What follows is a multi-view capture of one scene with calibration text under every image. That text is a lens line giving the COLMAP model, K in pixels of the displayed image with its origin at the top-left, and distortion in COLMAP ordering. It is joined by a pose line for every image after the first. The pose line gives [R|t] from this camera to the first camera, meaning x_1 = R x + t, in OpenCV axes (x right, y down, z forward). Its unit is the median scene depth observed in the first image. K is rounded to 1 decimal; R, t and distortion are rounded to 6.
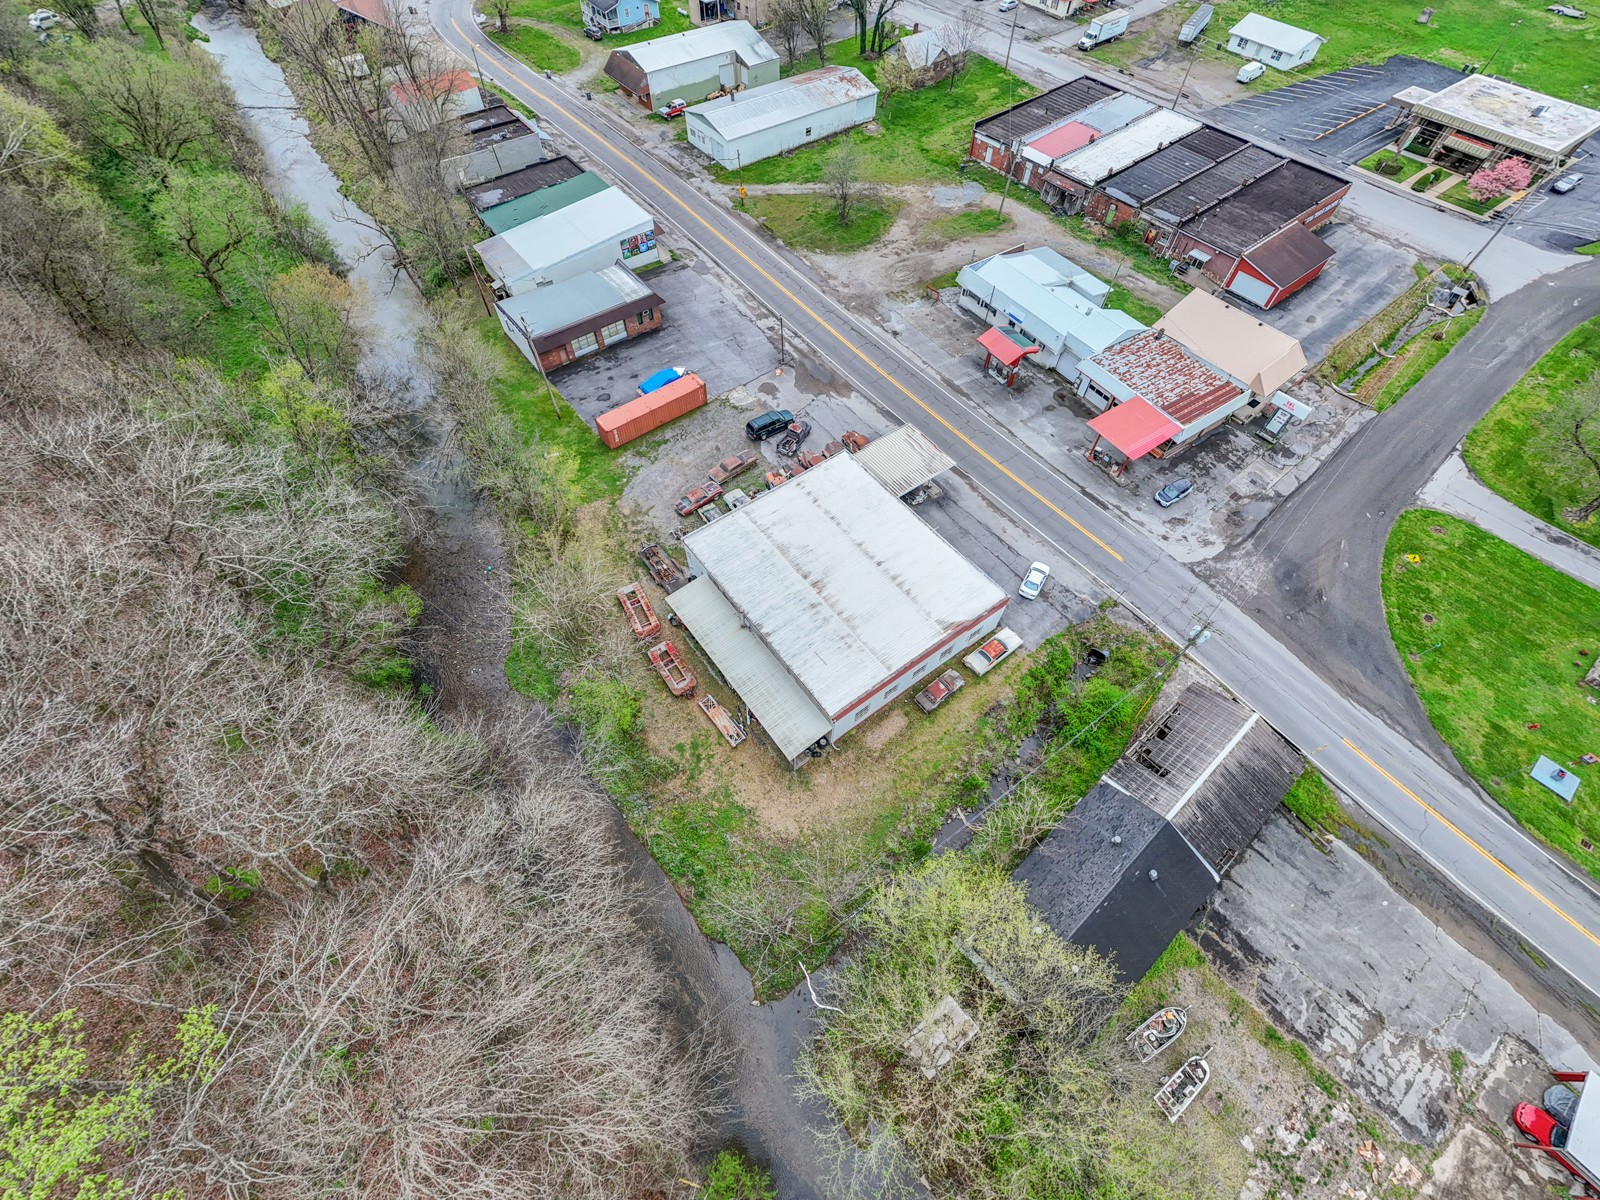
lens RADIAL K [[701.8, 0, 797.4], [0, 701.8, 594.5], [0, 0, 1]] dist [0.000484, 0.004261]
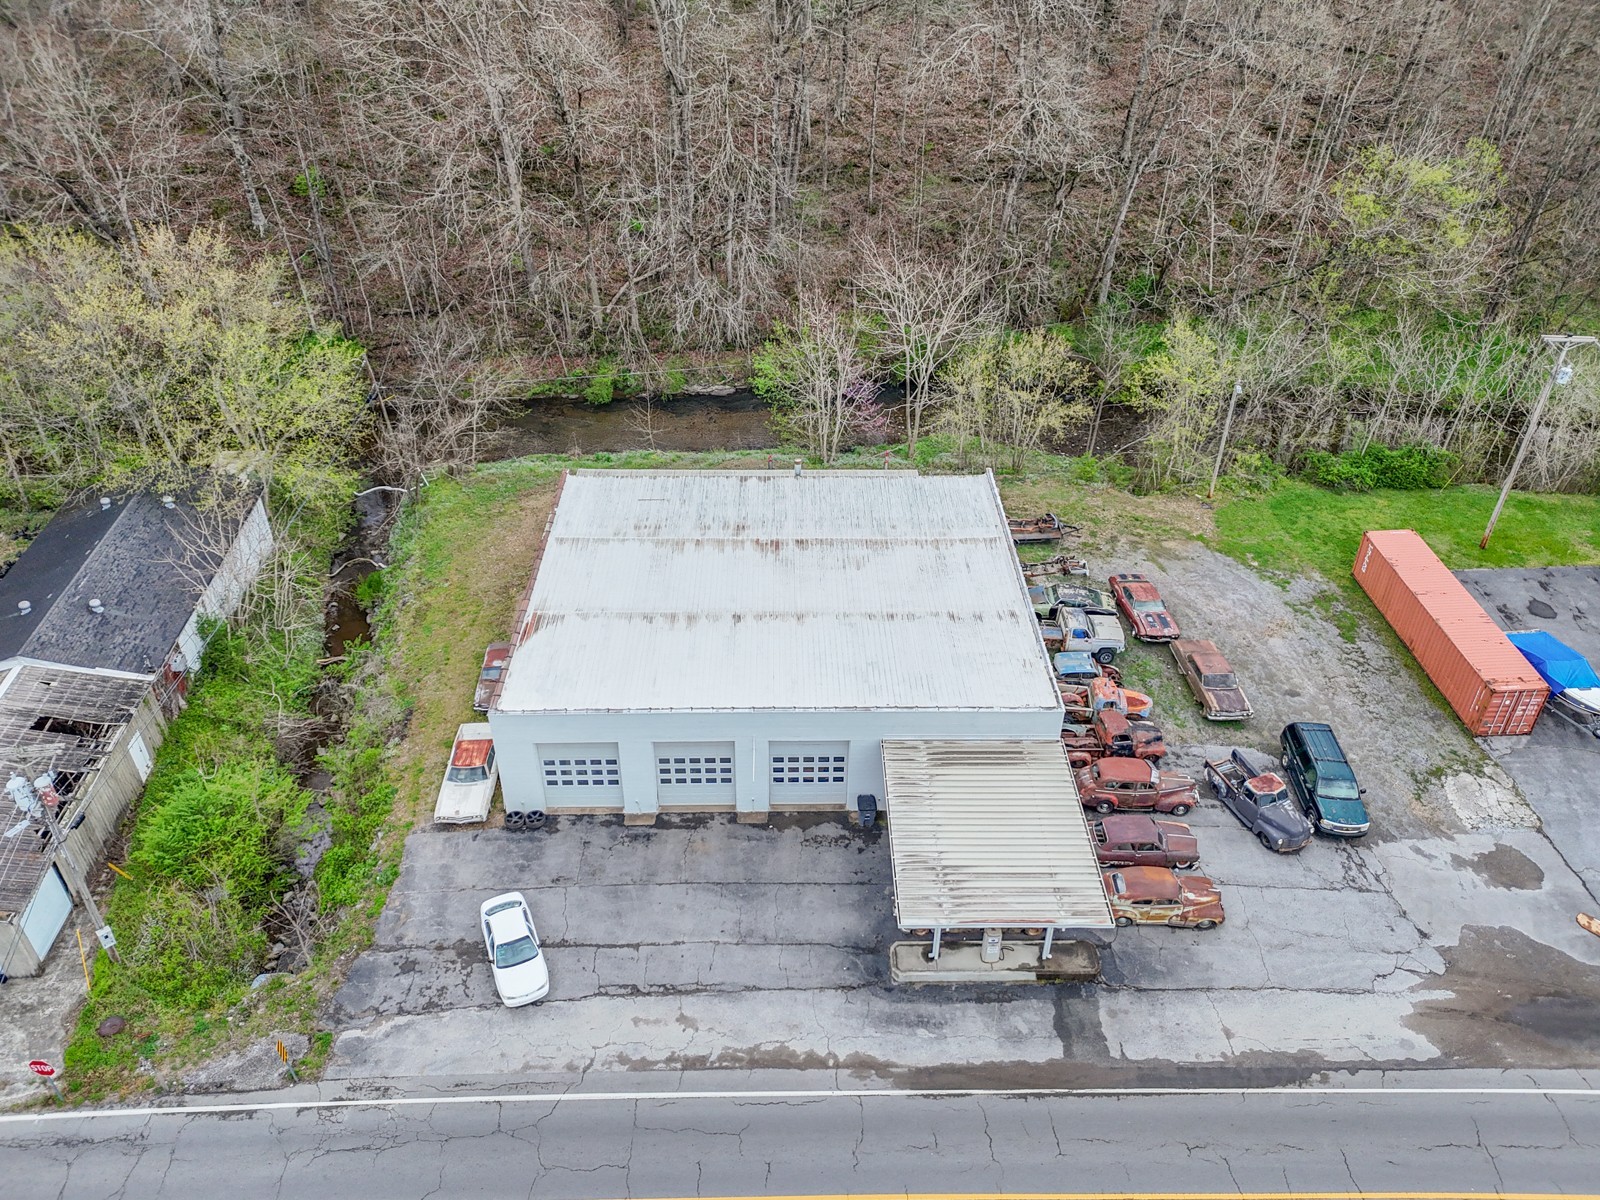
lens RADIAL K [[1223.4, 0, 802.6], [0, 1223.4, 533.8], [0, 0, 1]] dist [0.052783, -0.037743]
pose [[-0.578087, 0.430920, -0.692910, 0.604103], [-0.680788, 0.213421, 0.700700, -0.630952], [0.449827, 0.876789, 0.169989, 0.759662]]
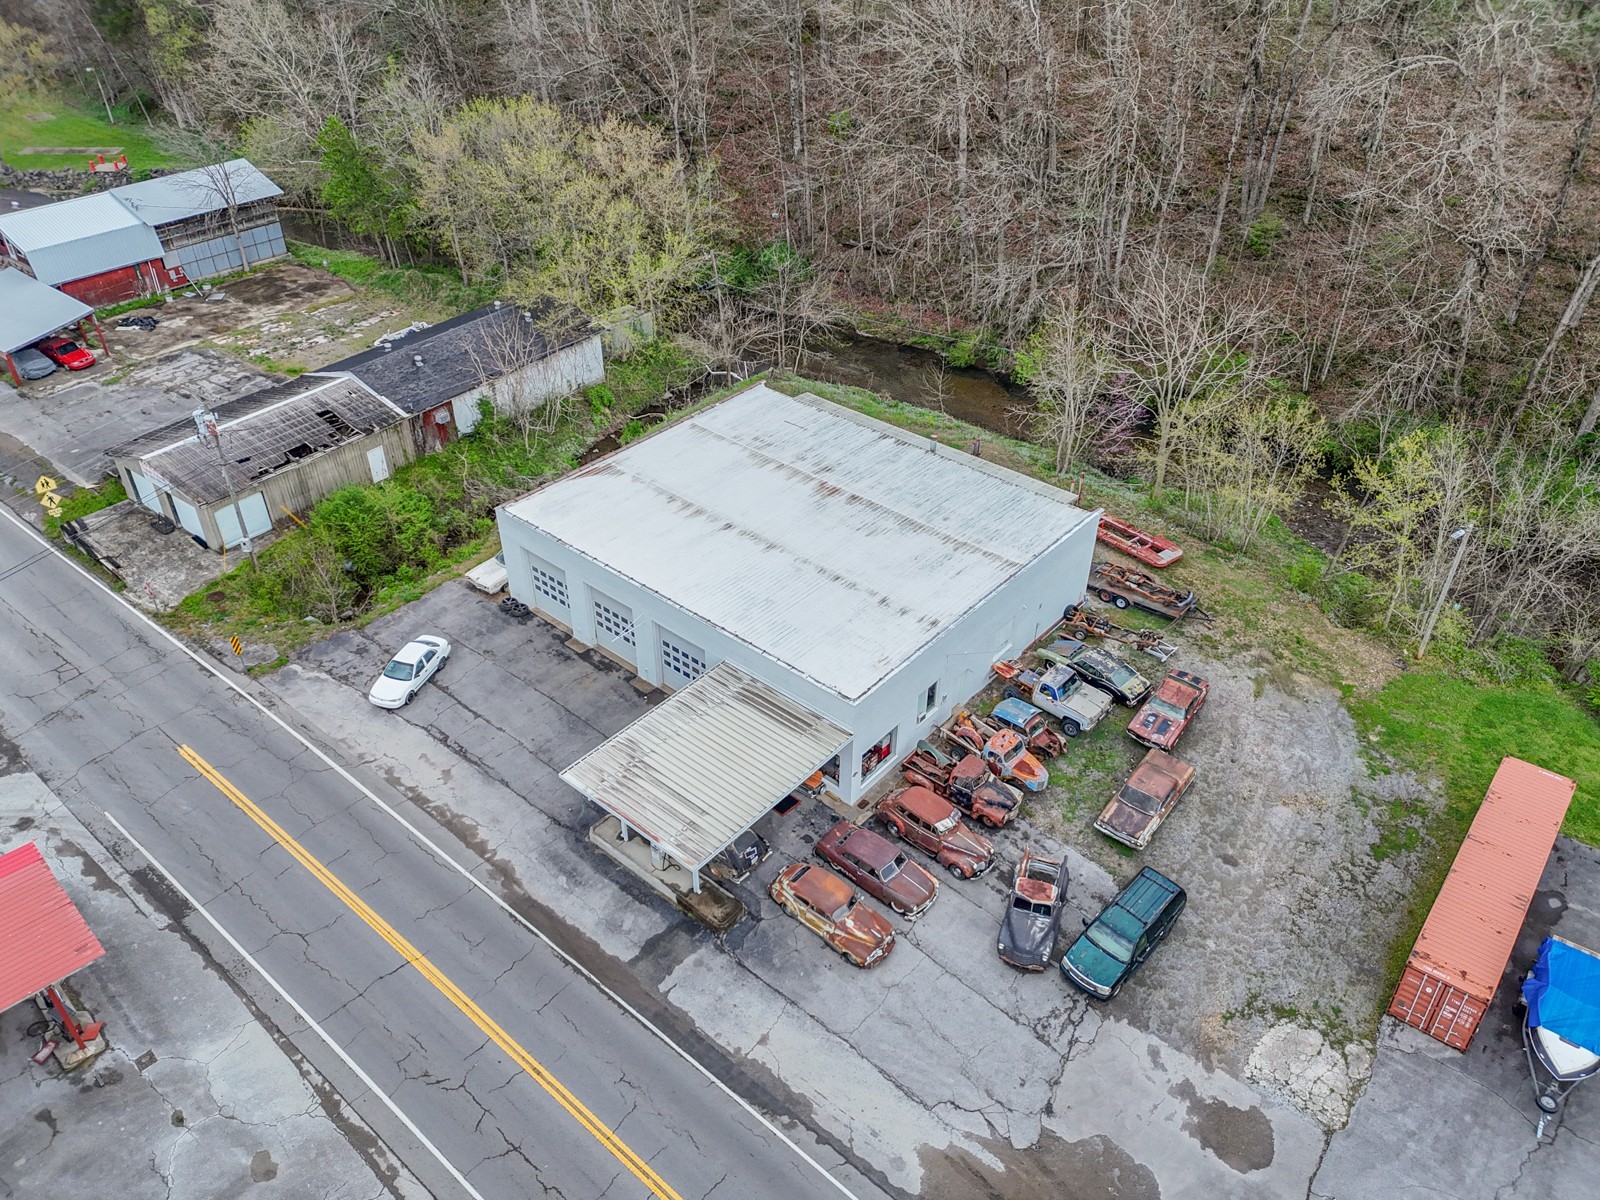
lens RADIAL K [[1223.4, 0, 802.6], [0, 1223.4, 533.8], [0, 0, 1]] dist [0.052783, -0.037743]
pose [[-0.974554, 0.113339, -0.193387, 0.224241], [-0.189908, 0.040836, 0.980952, -0.900672], [0.119077, 0.992717, -0.018273, 0.948979]]
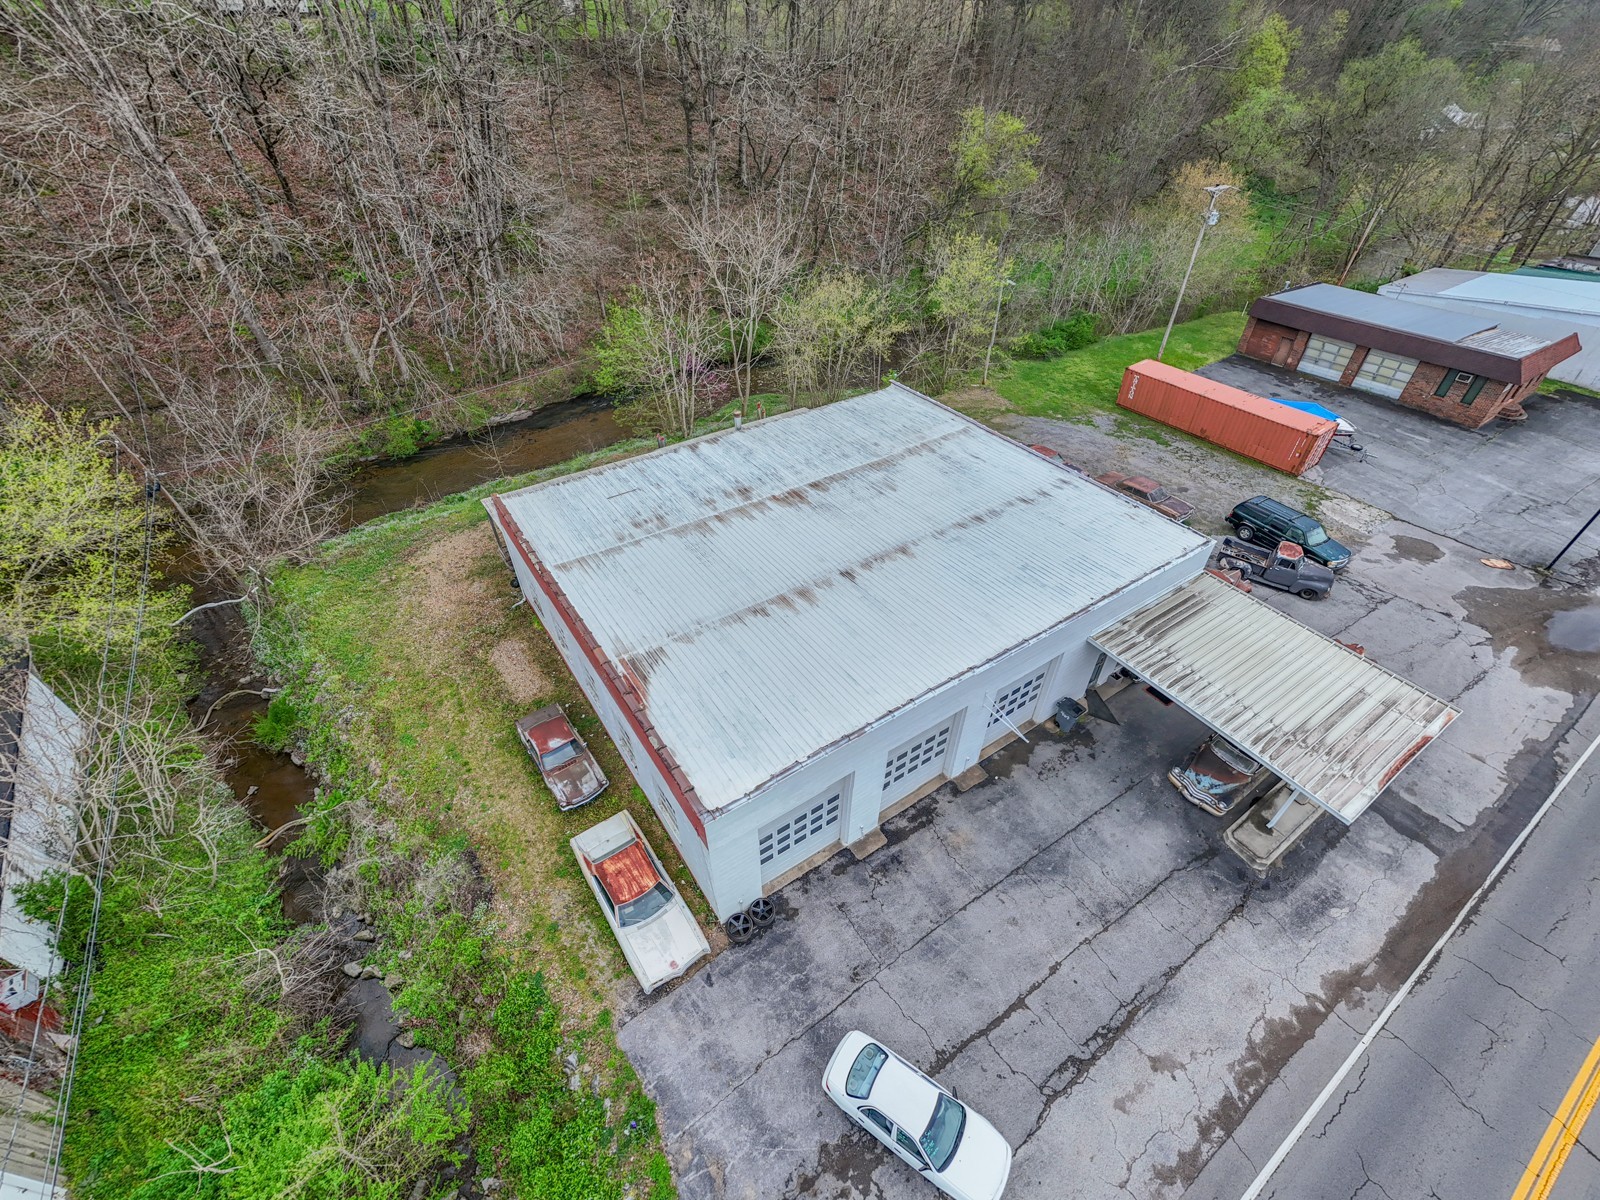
lens RADIAL K [[701.8, 0, 797.4], [0, 701.8, 594.5], [0, 0, 1]] dist [0.000484, 0.004261]
pose [[-0.040681, 0.624123, -0.780266, 0.414701], [-0.826628, 0.417649, 0.377169, -0.158025], [0.561277, 0.660333, 0.498927, 0.721905]]
